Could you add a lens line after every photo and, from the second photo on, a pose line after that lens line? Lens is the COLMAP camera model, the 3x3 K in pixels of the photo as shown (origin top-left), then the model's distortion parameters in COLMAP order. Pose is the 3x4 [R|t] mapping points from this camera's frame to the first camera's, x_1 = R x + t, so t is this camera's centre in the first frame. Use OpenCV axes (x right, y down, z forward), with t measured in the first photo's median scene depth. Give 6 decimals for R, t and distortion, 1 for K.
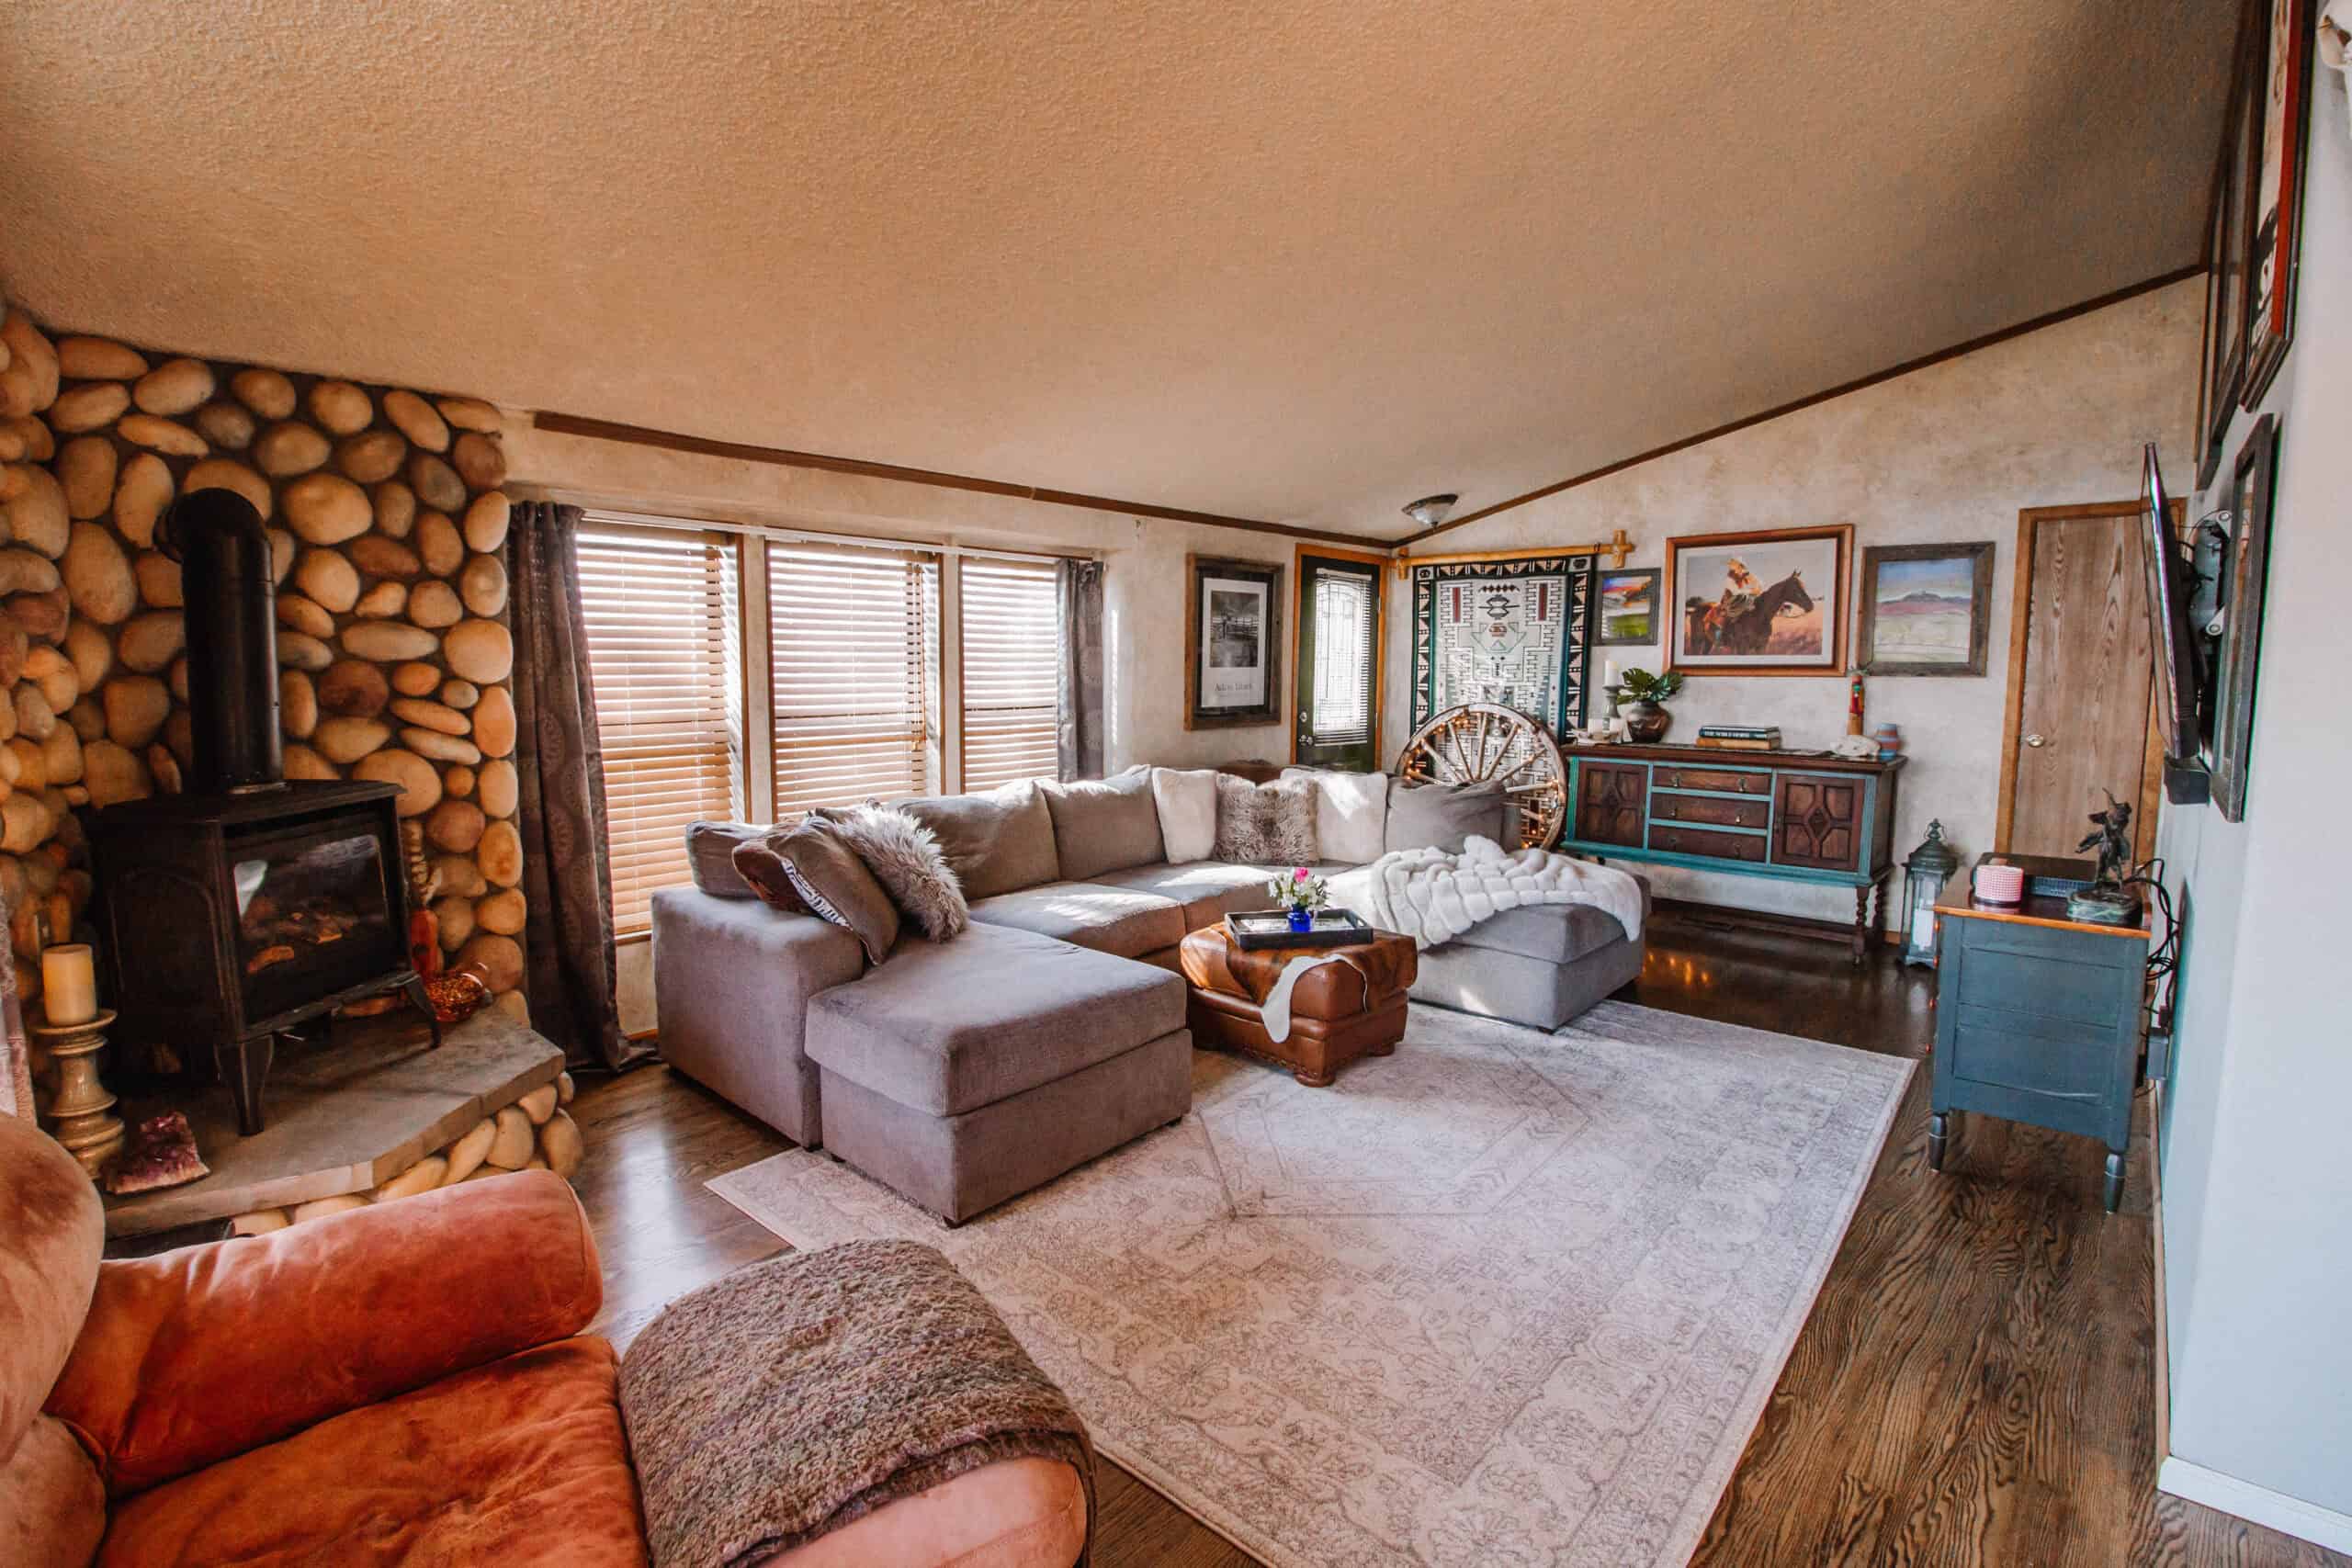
lens RADIAL K [[1094.1, 0, 1162.3], [0, 1094.1, 771.9], [0, 0, 1]] dist [-0.002040, -0.011738]
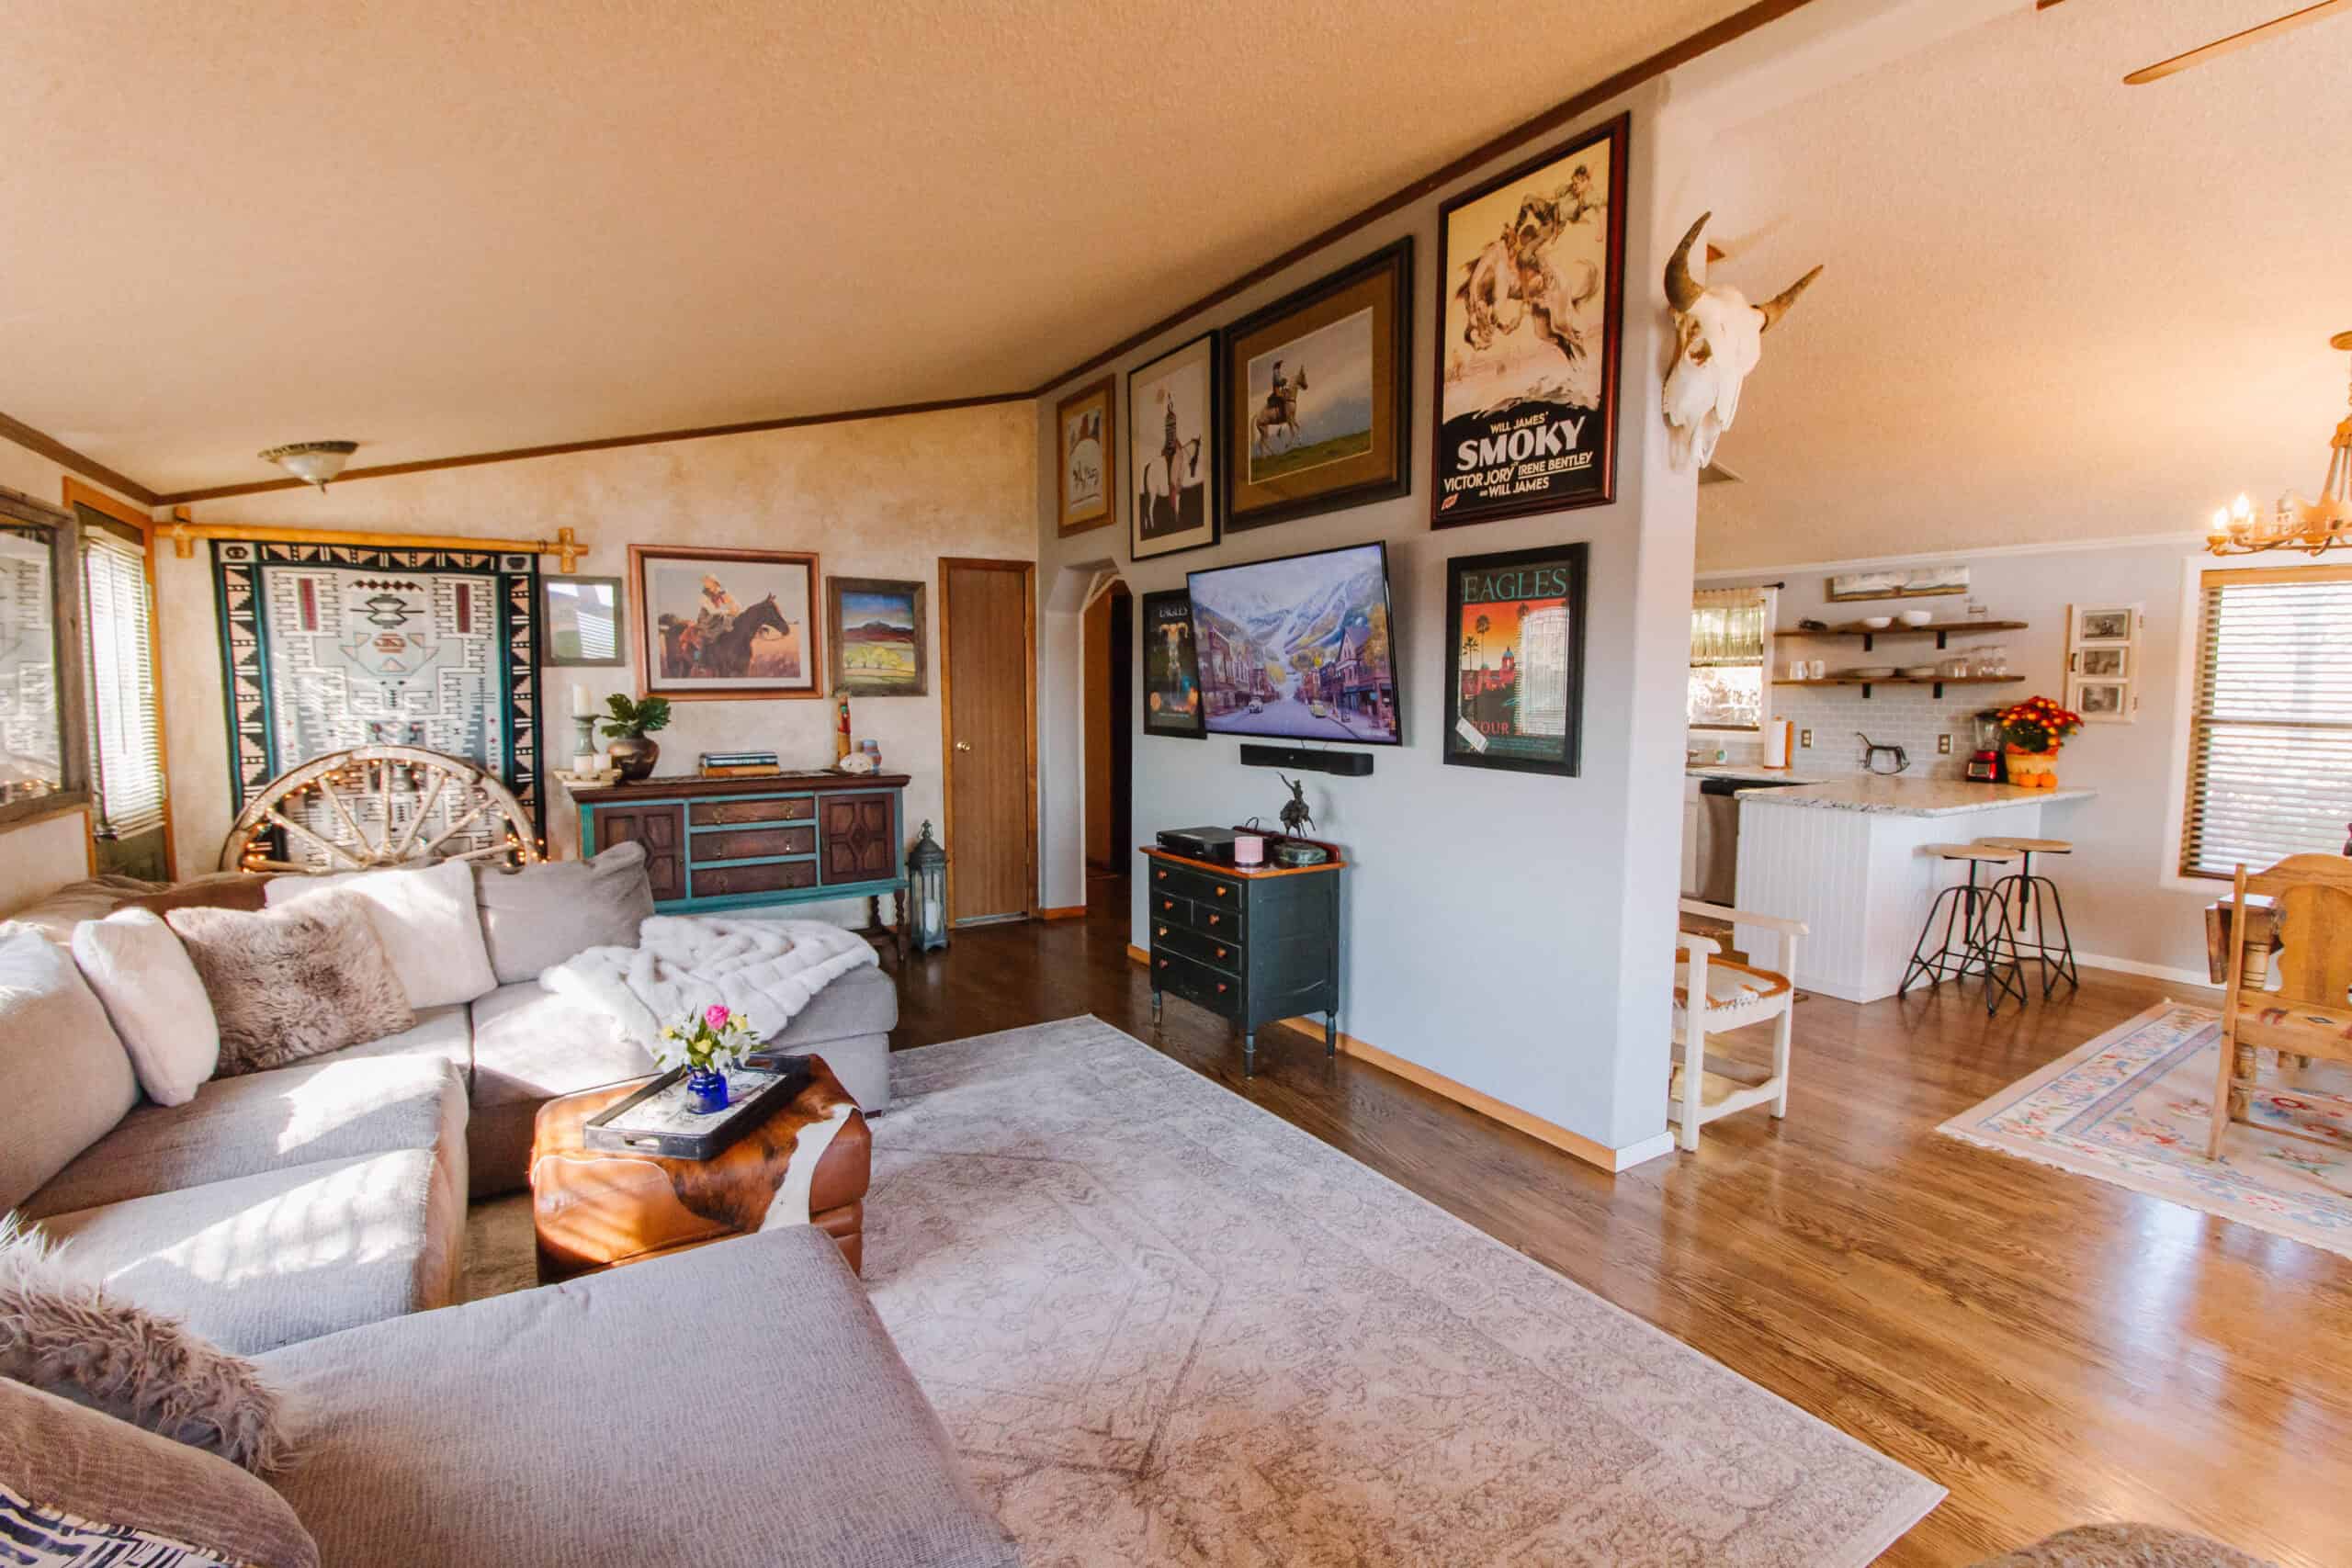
lens RADIAL K [[1094.1, 0, 1162.3], [0, 1094.1, 771.9], [0, 0, 1]] dist [-0.002040, -0.011738]
pose [[0.274567, -0.083708, 0.957918, -0.273618], [0.100530, 0.993243, 0.057980, -0.041163], [-0.956299, 0.080380, 0.281126, 0.362269]]
